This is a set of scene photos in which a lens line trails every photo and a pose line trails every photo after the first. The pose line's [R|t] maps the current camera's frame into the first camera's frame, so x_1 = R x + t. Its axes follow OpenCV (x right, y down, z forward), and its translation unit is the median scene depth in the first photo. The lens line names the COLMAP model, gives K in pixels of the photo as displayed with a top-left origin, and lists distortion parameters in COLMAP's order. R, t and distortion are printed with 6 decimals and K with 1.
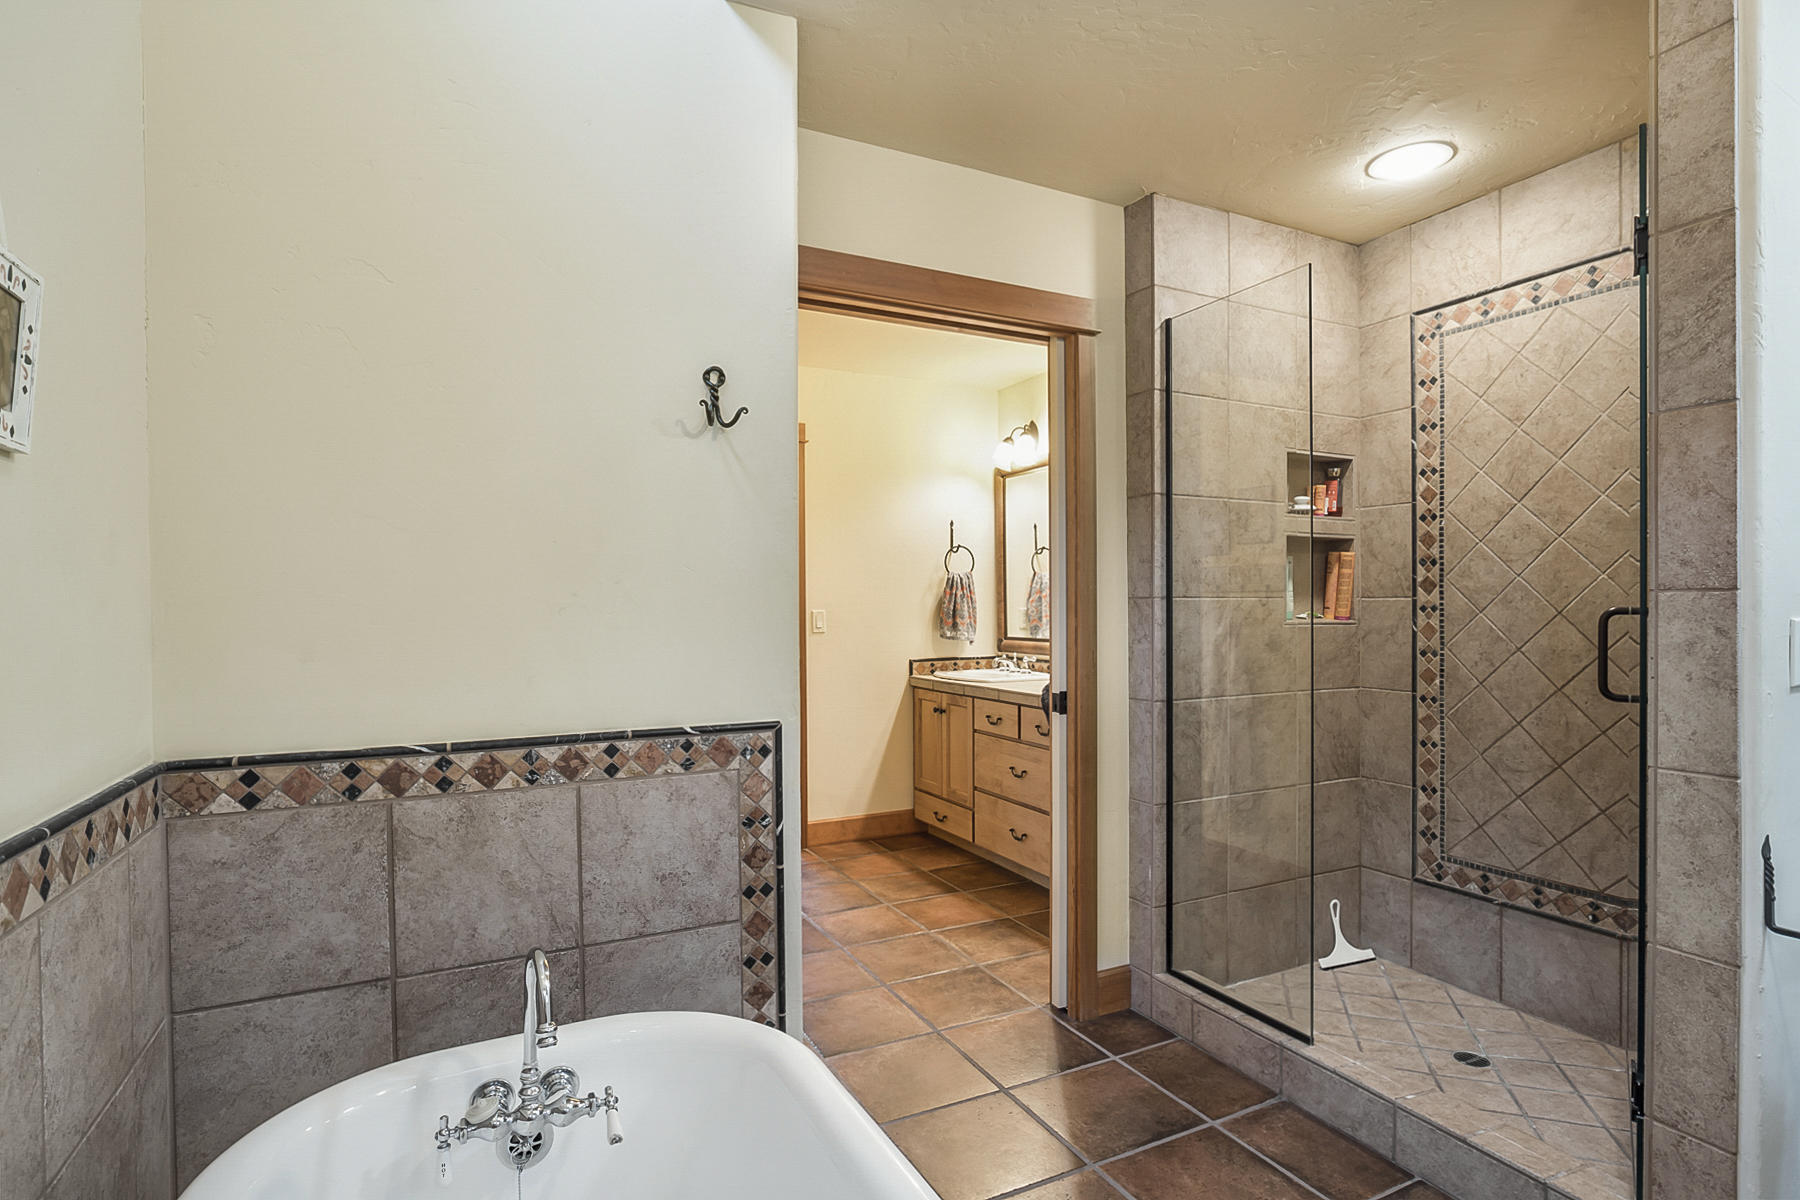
lens RADIAL K [[914.1, 0, 901.1], [0, 914.1, 604.7], [0, 0, 1]] dist [-0.022849, 0.009637]
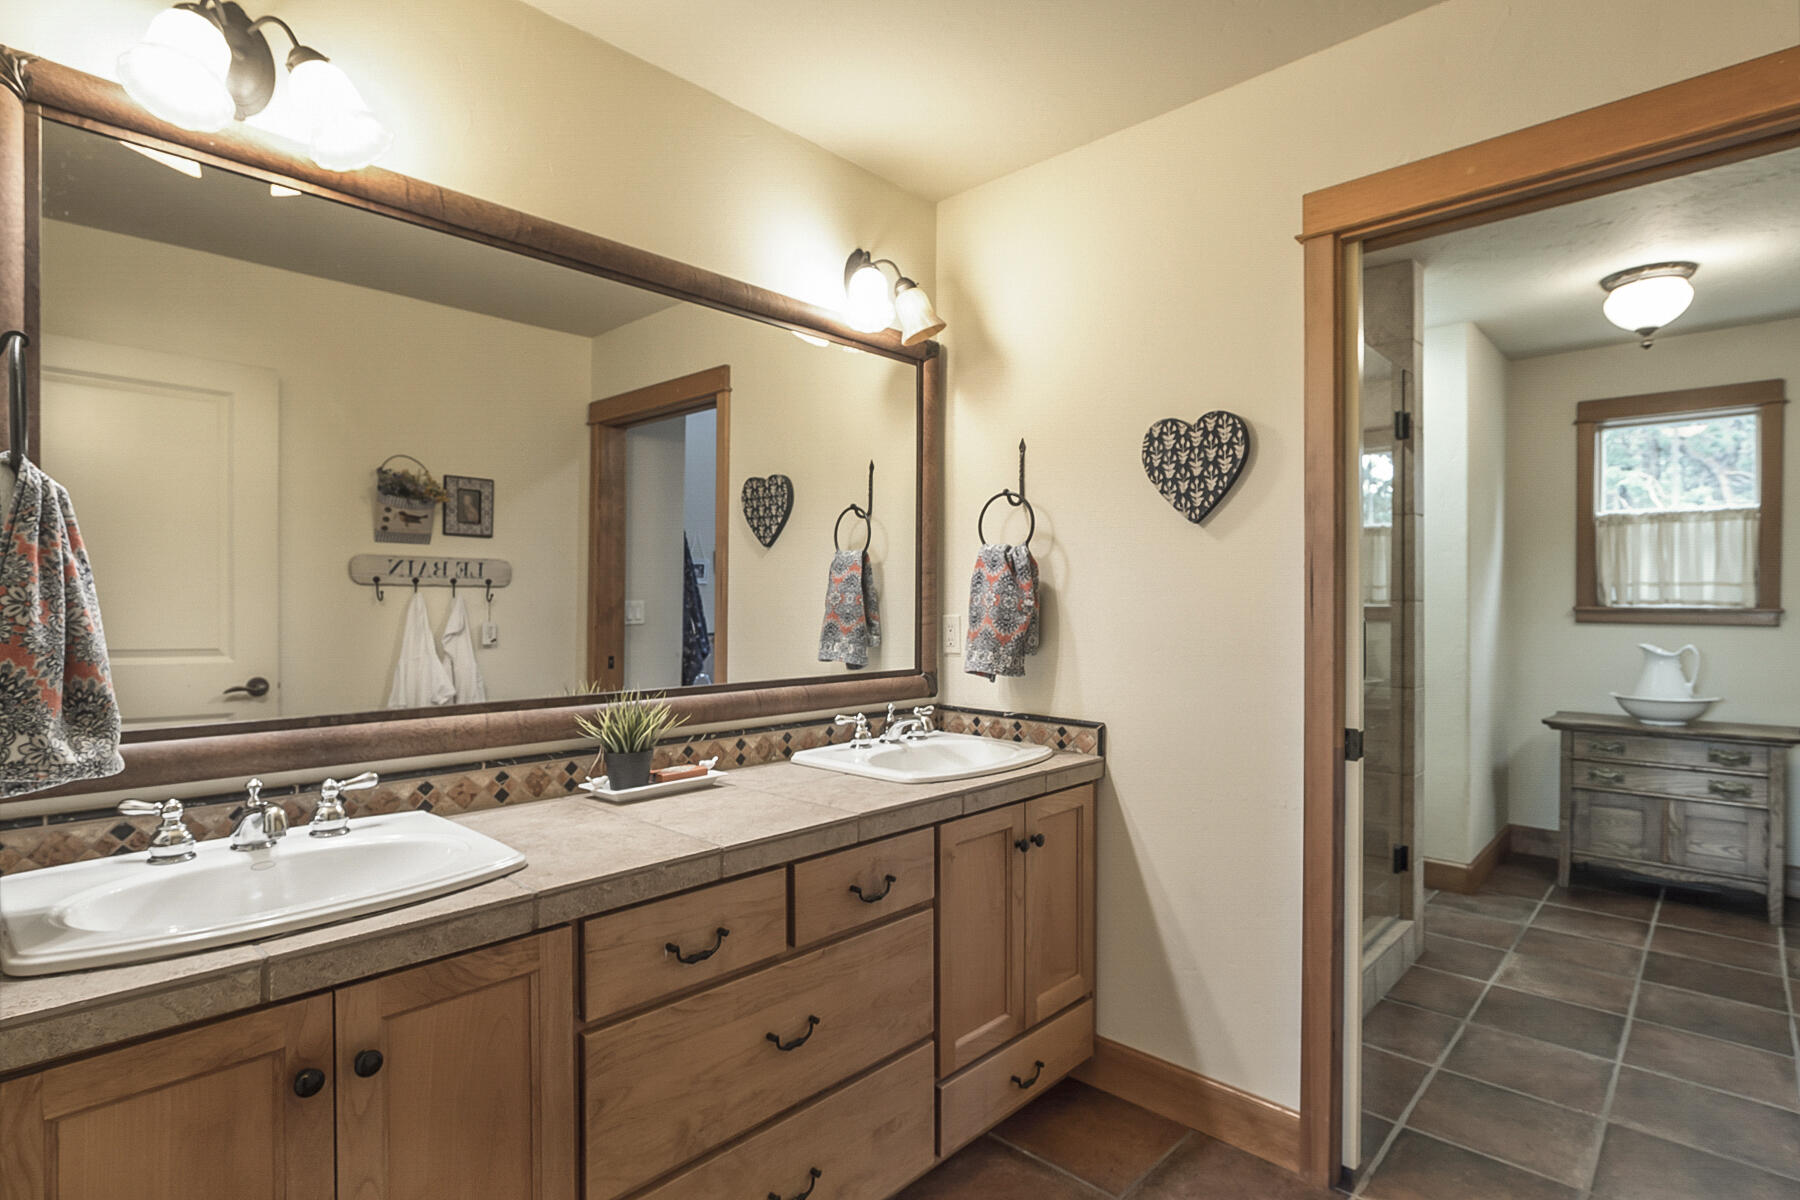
lens RADIAL K [[914.1, 0, 898.3], [0, 914.1, 600.0], [0, 0, 1]] dist [-0.022849, 0.009637]
pose [[-0.349917, -0.000765, 0.936780, -0.250846], [-0.000379, 1.000000, 0.000675, -0.004045], [-0.936780, -0.000119, -0.349918, 1.072792]]
